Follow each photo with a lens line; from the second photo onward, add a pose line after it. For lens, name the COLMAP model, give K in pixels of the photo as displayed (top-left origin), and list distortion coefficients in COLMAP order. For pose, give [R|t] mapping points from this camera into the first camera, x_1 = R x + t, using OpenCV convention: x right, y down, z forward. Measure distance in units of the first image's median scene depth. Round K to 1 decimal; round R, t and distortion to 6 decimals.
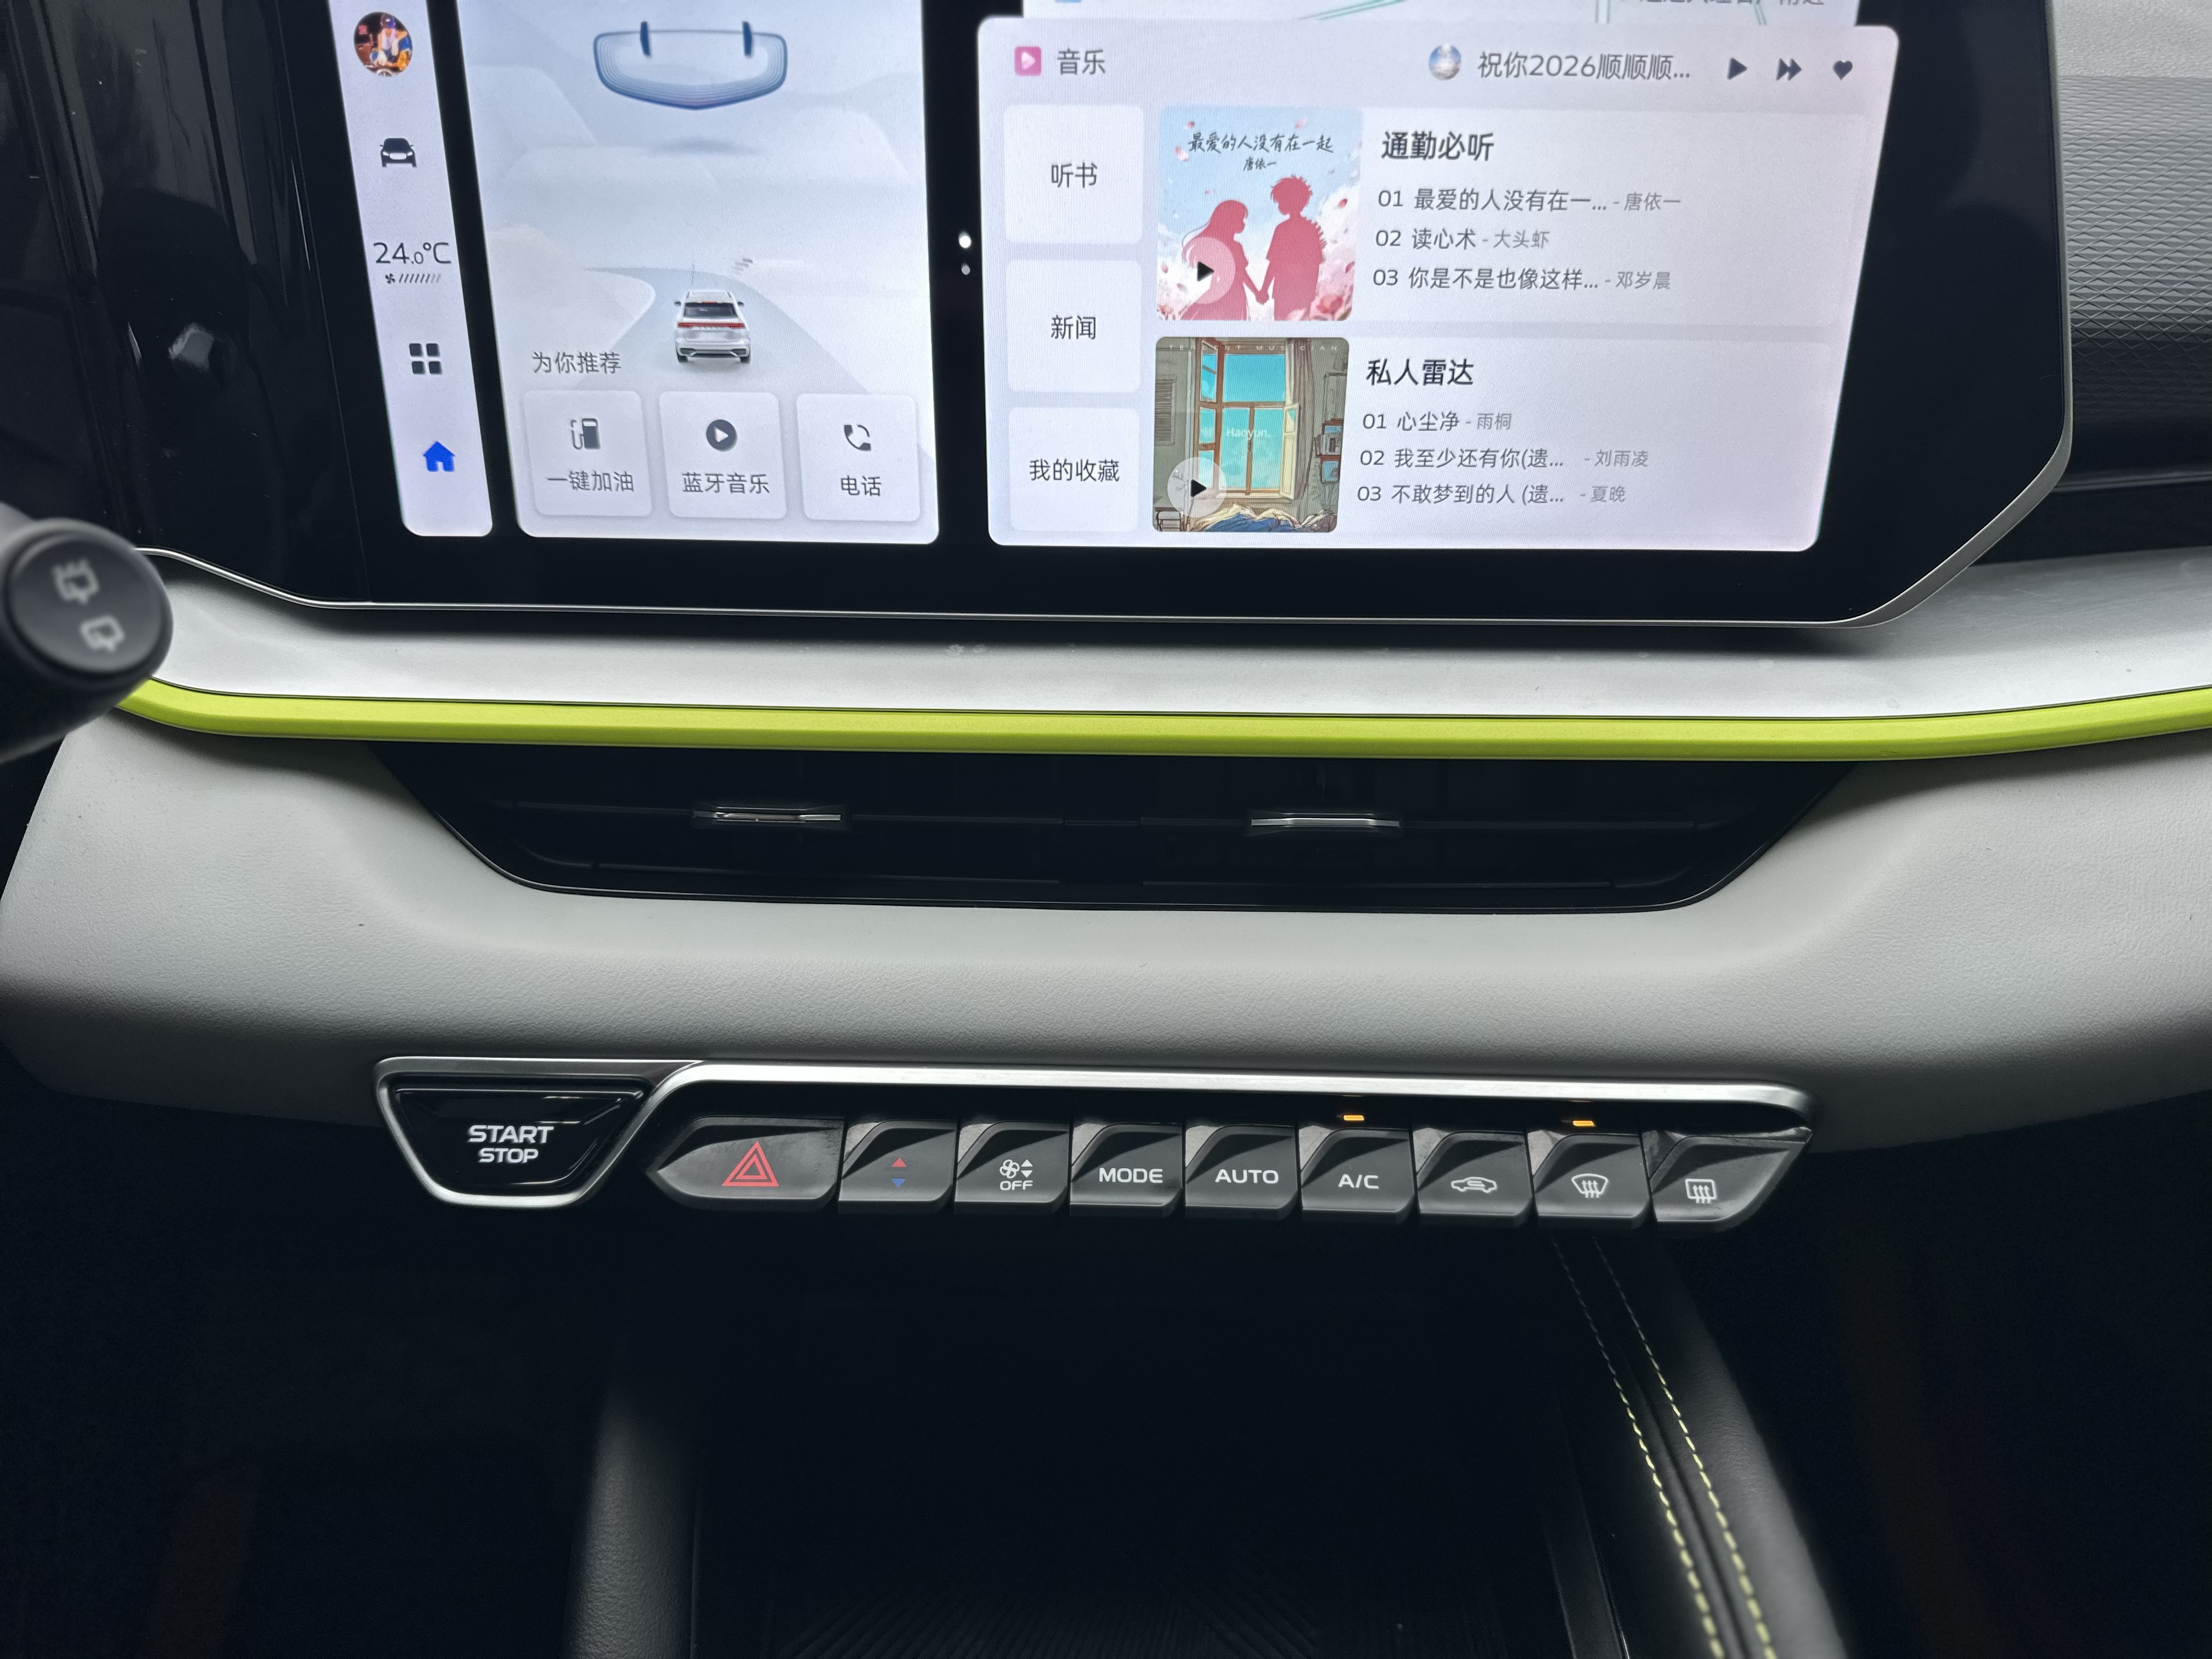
lens RADIAL K [[1554.7, 0, 1106.0], [0, 1554.7, 829.5], [0, 0, 1]] dist [0.022407, -0.089321]
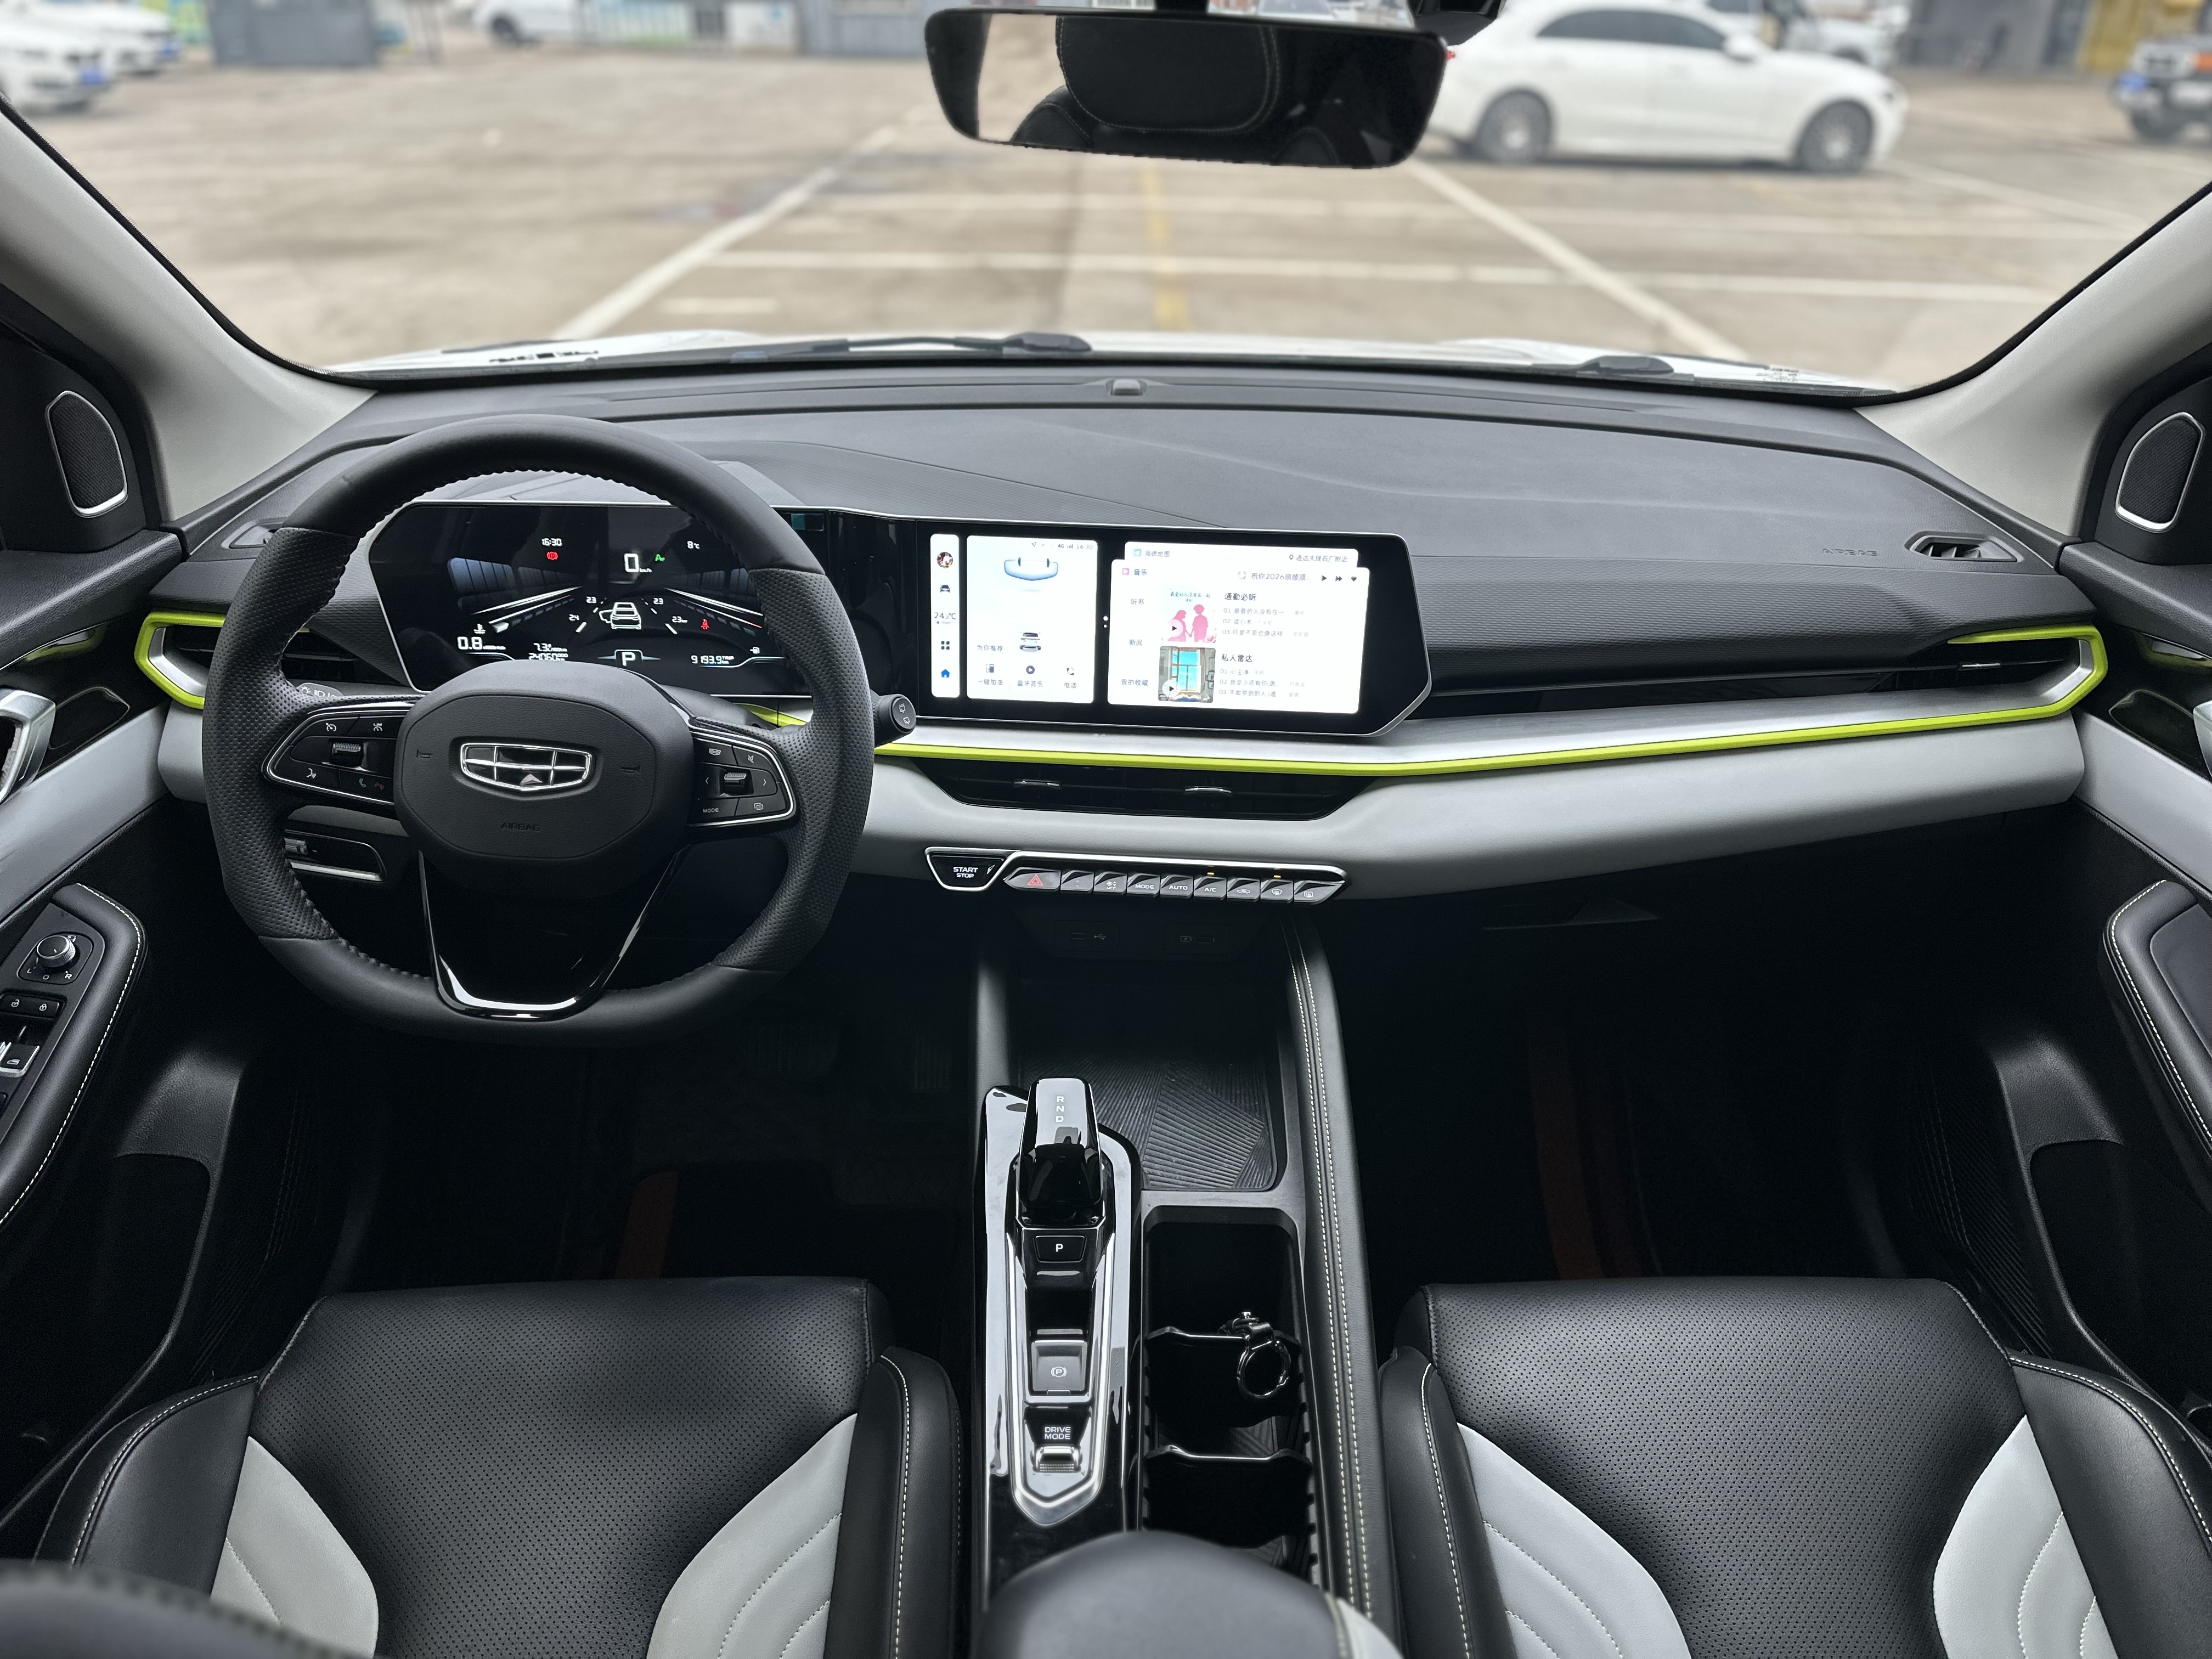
lens RADIAL K [[1554.7, 0, 1106.0], [0, 1554.7, 829.5], [0, 0, 1]] dist [0.022407, -0.089321]
pose [[0.999430, 0.029377, -0.016649, -0.017417], [-0.030699, 0.995851, -0.085670, 0.382245], [0.014063, 0.086132, 0.996184, -2.370292]]
